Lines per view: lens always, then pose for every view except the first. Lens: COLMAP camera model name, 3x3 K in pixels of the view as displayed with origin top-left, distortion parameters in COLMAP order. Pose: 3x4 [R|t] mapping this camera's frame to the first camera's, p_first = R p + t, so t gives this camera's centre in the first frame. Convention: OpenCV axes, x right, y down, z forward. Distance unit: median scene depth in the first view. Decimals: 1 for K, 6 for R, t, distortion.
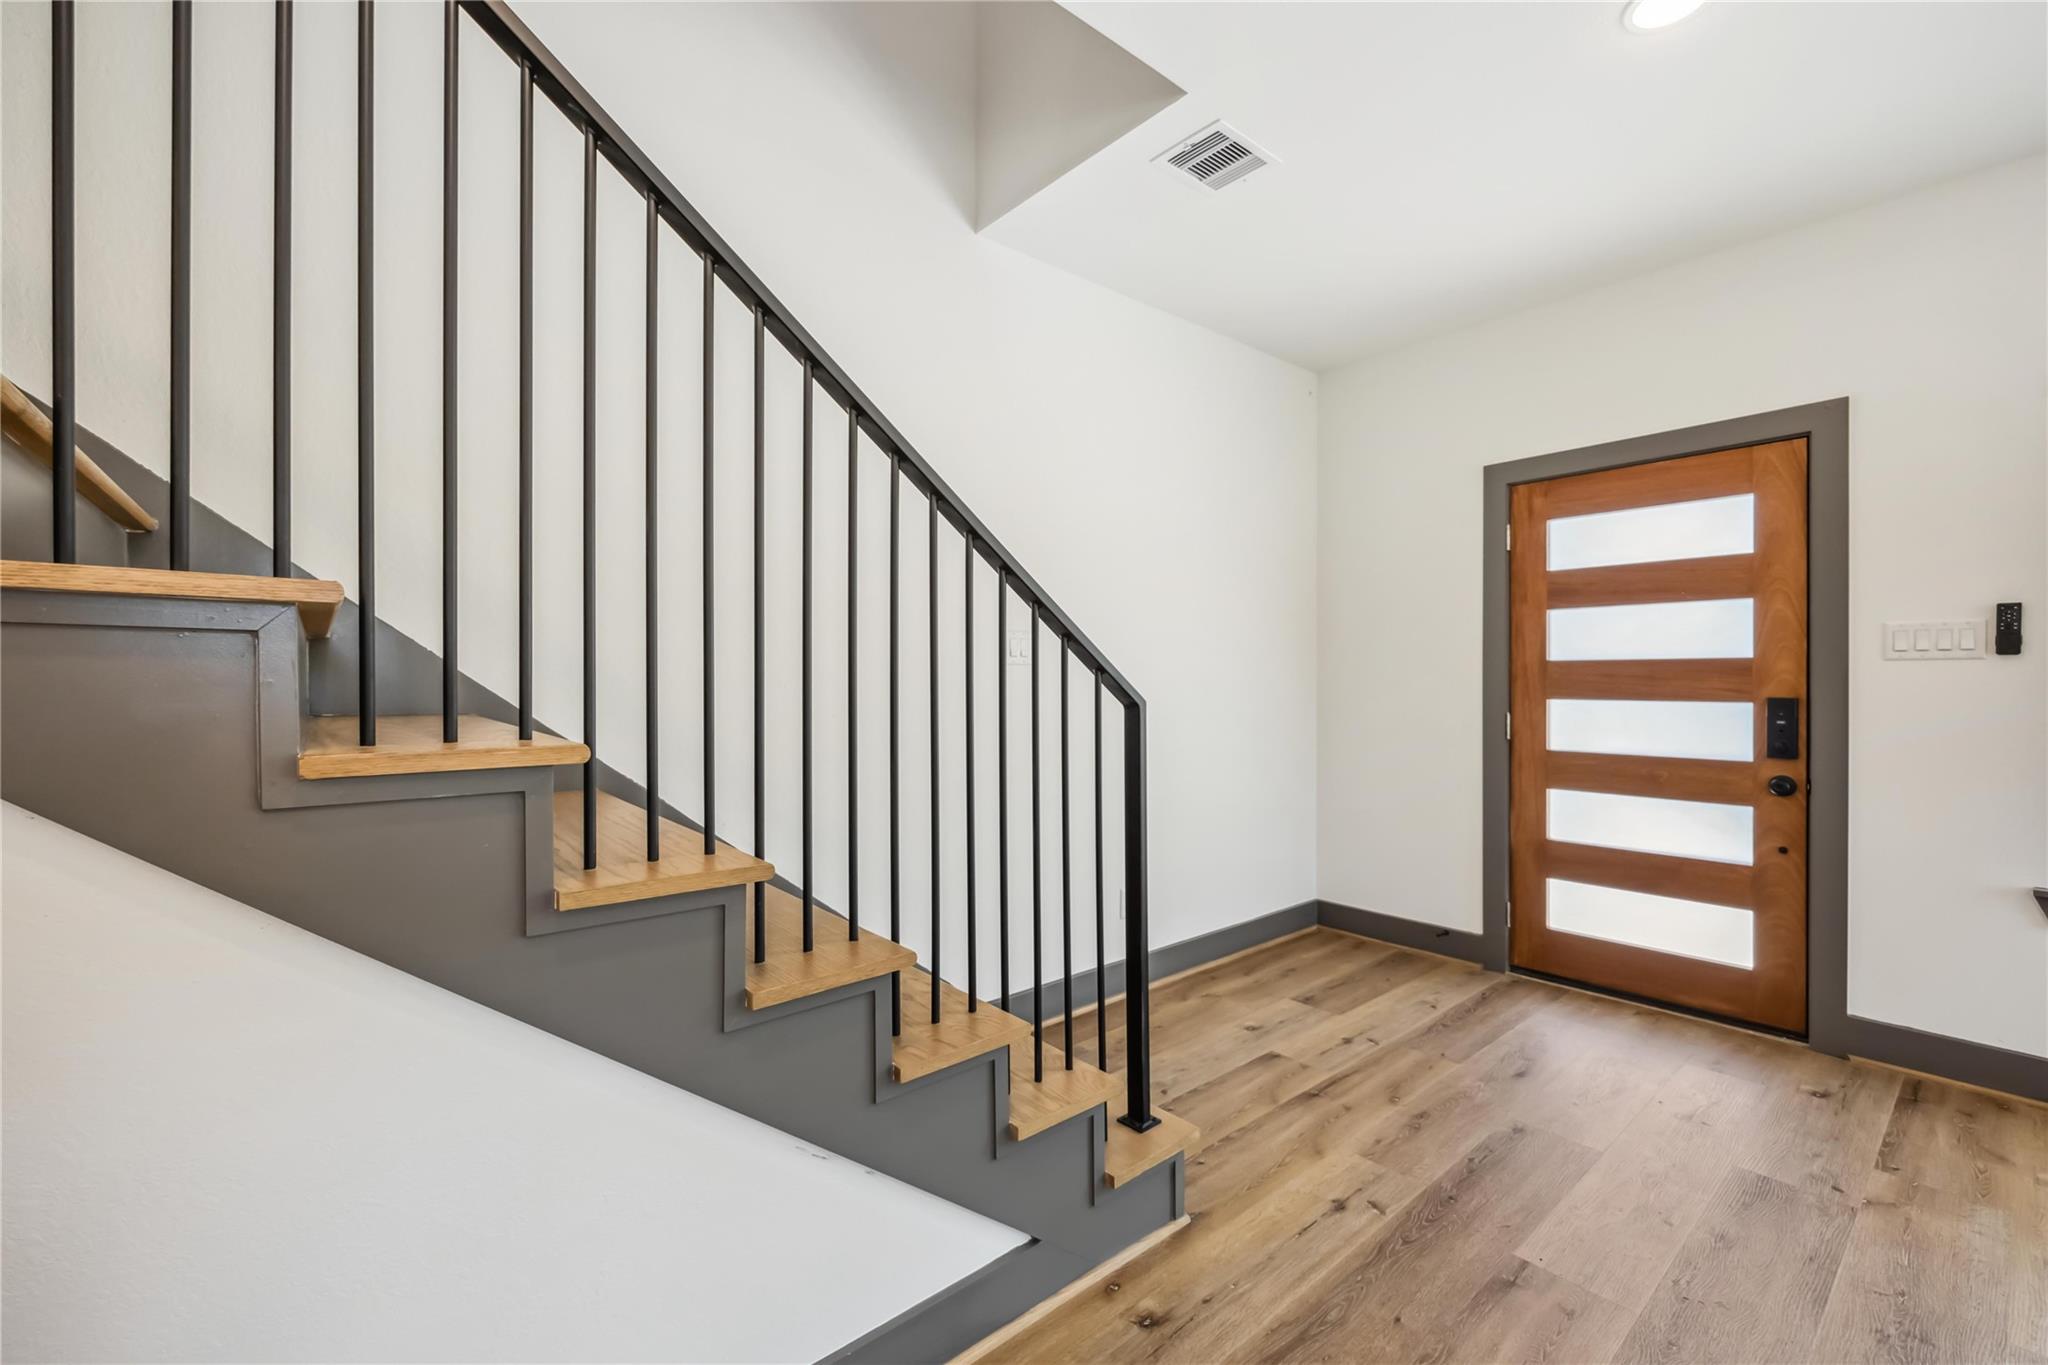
lens RADIAL K [[831.1, 0, 1045.8], [0, 831.1, 687.2], [0, 0, 1]] dist [-0.004788, 0.001379]
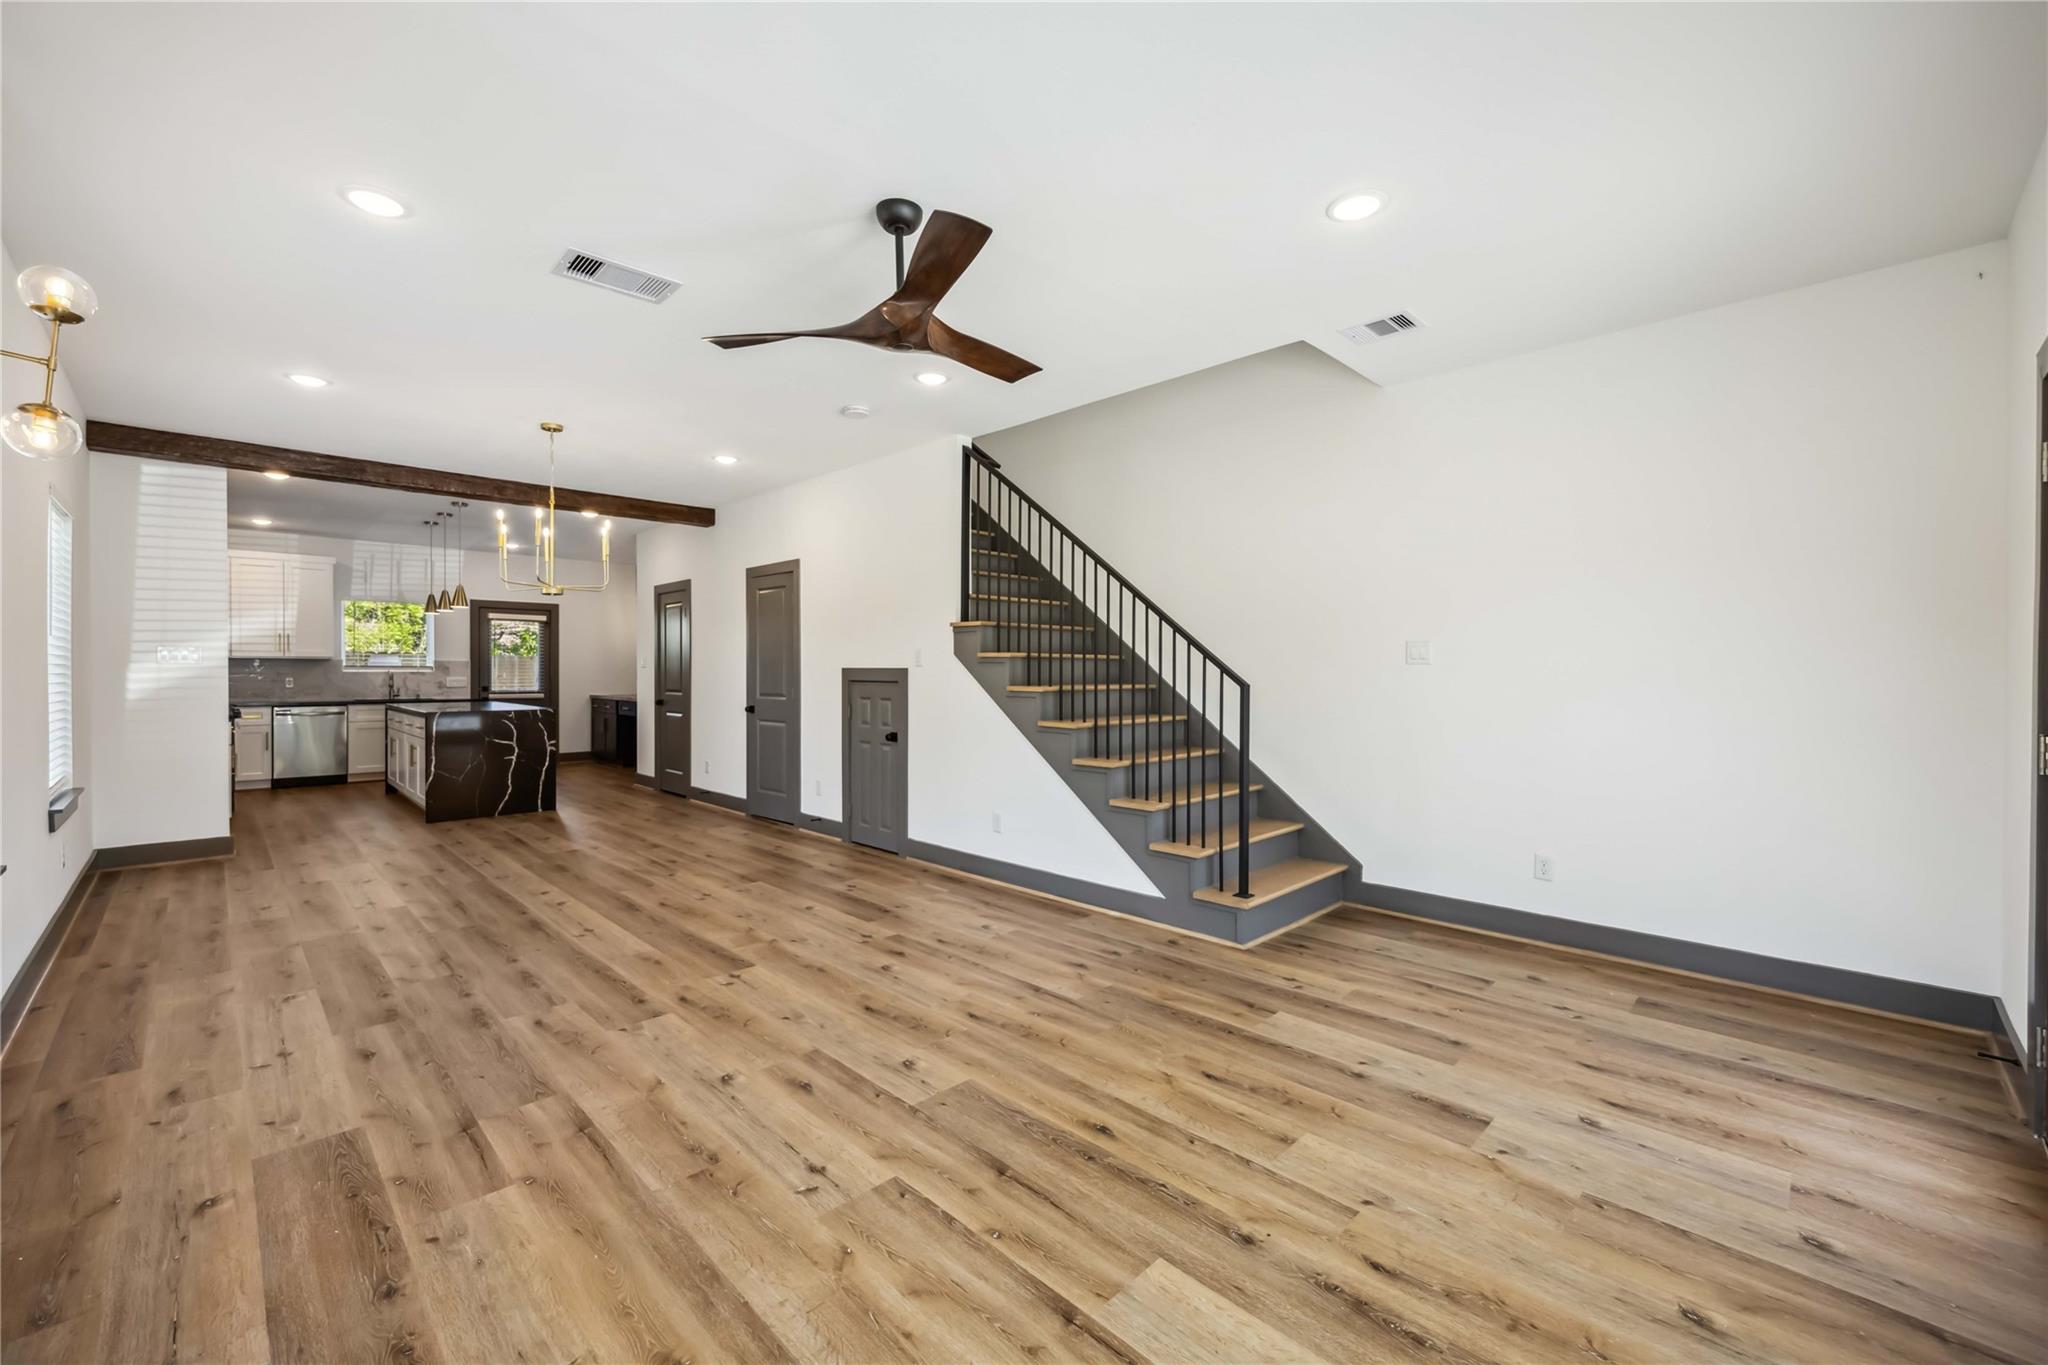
lens RADIAL K [[831.1, 0, 1021.1], [0, 831.1, 671.5], [0, 0, 1]] dist [-0.004788, 0.001379]
pose [[0.095291, 0.007511, -0.995421, 1.351420], [-0.015527, 0.999861, 0.006058, -0.010358], [0.995328, 0.014879, 0.095394, 0.181024]]
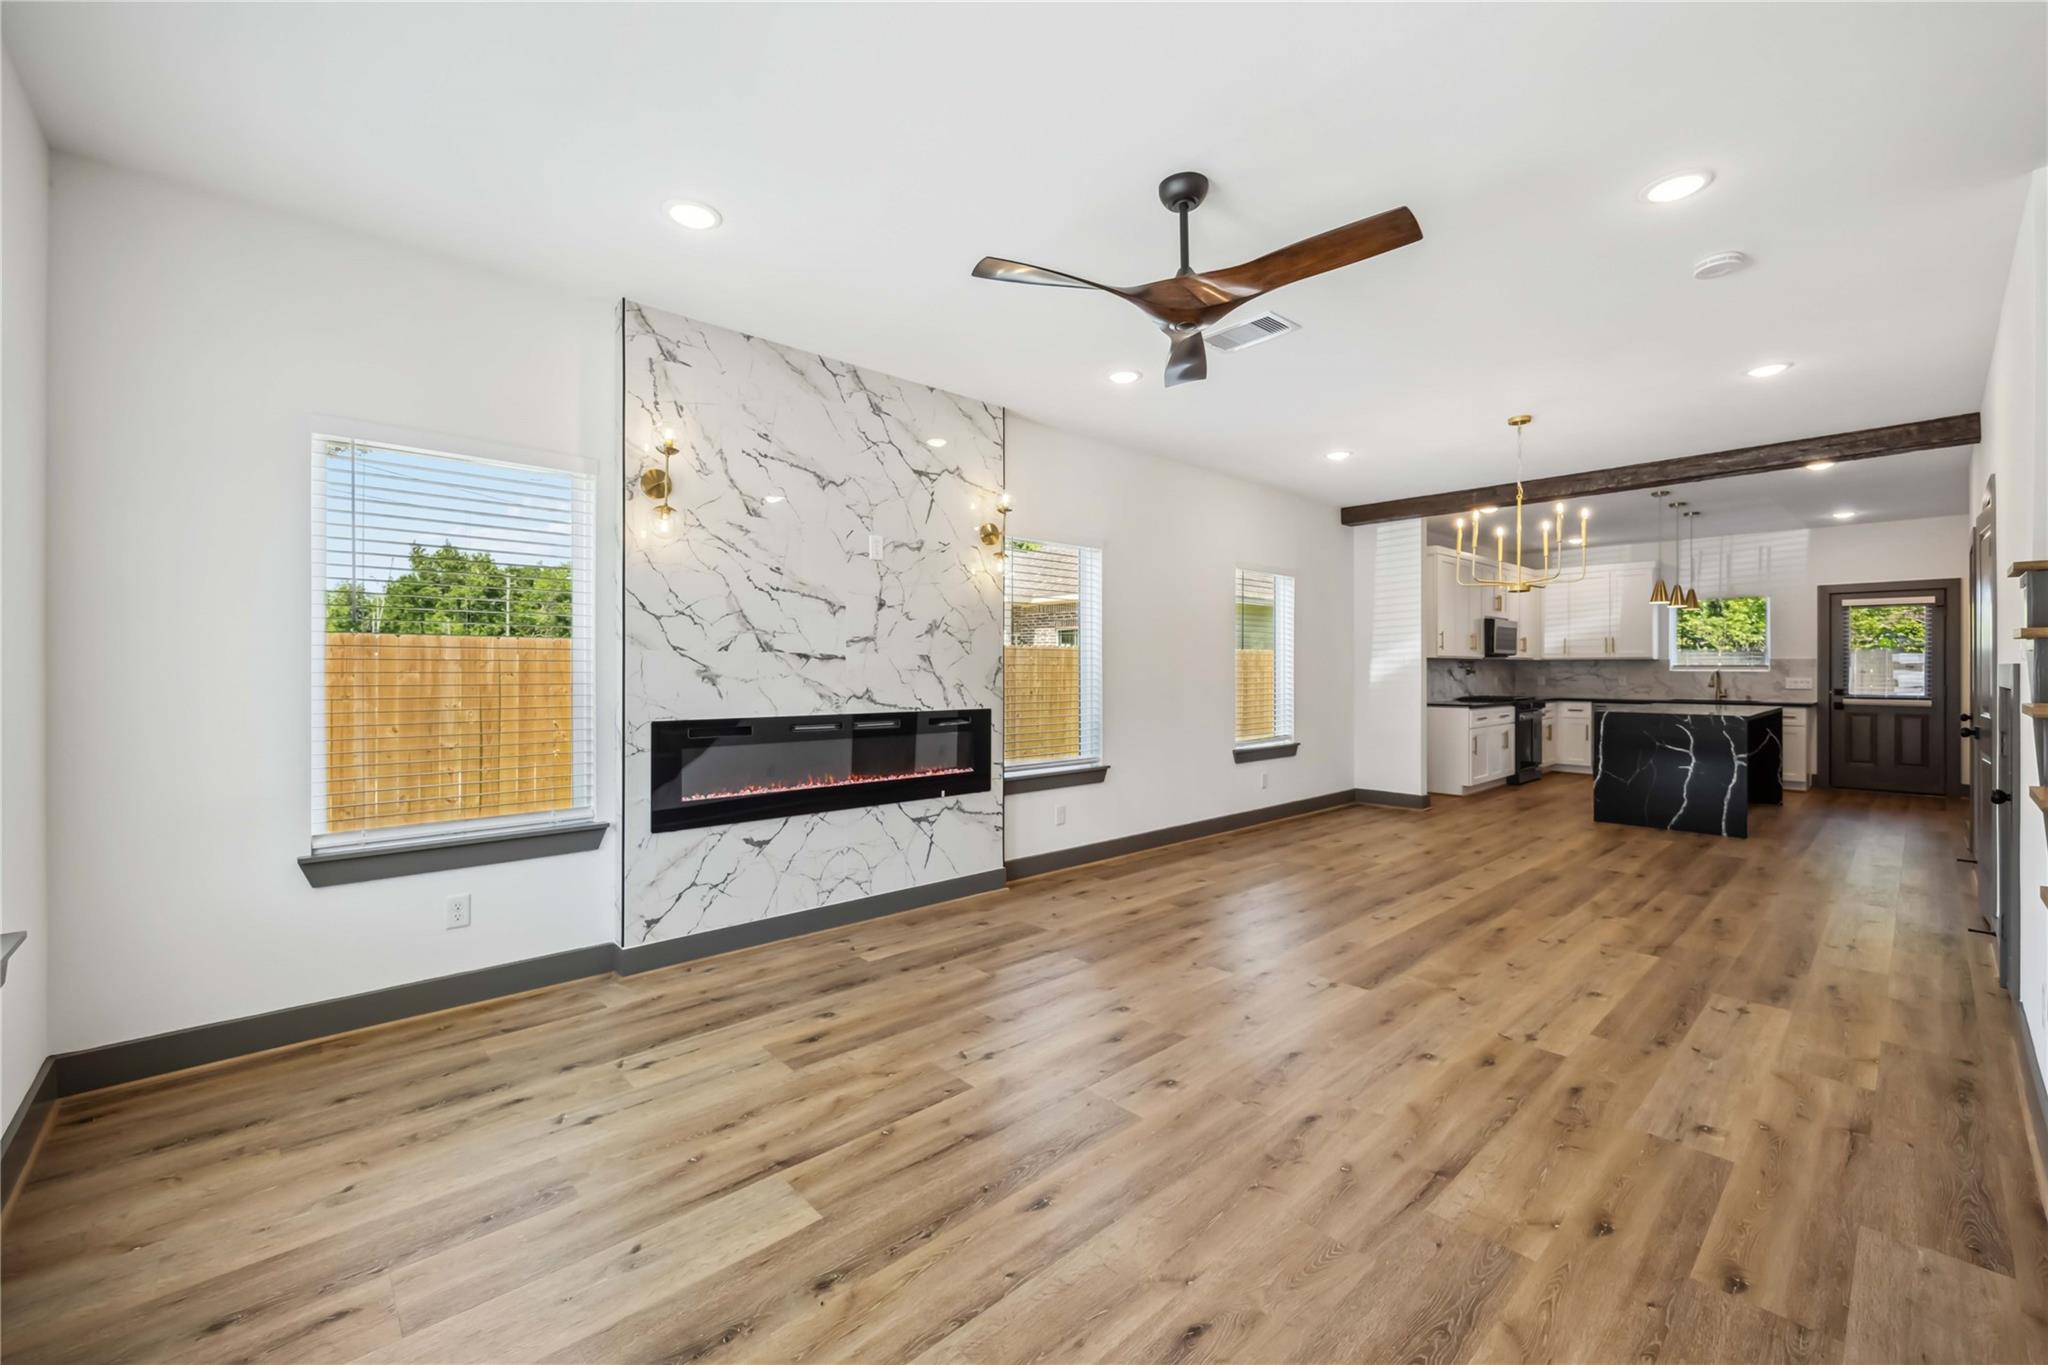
lens RADIAL K [[831.1, 0, 1022.5], [0, 831.1, 668.0], [0, 0, 1]] dist [-0.004788, 0.001379]
pose [[-0.998353, 0.005284, -0.057122, 0.627875], [0.004520, 0.999899, 0.013492, -0.017645], [0.057188, 0.013212, -0.998276, 1.010162]]
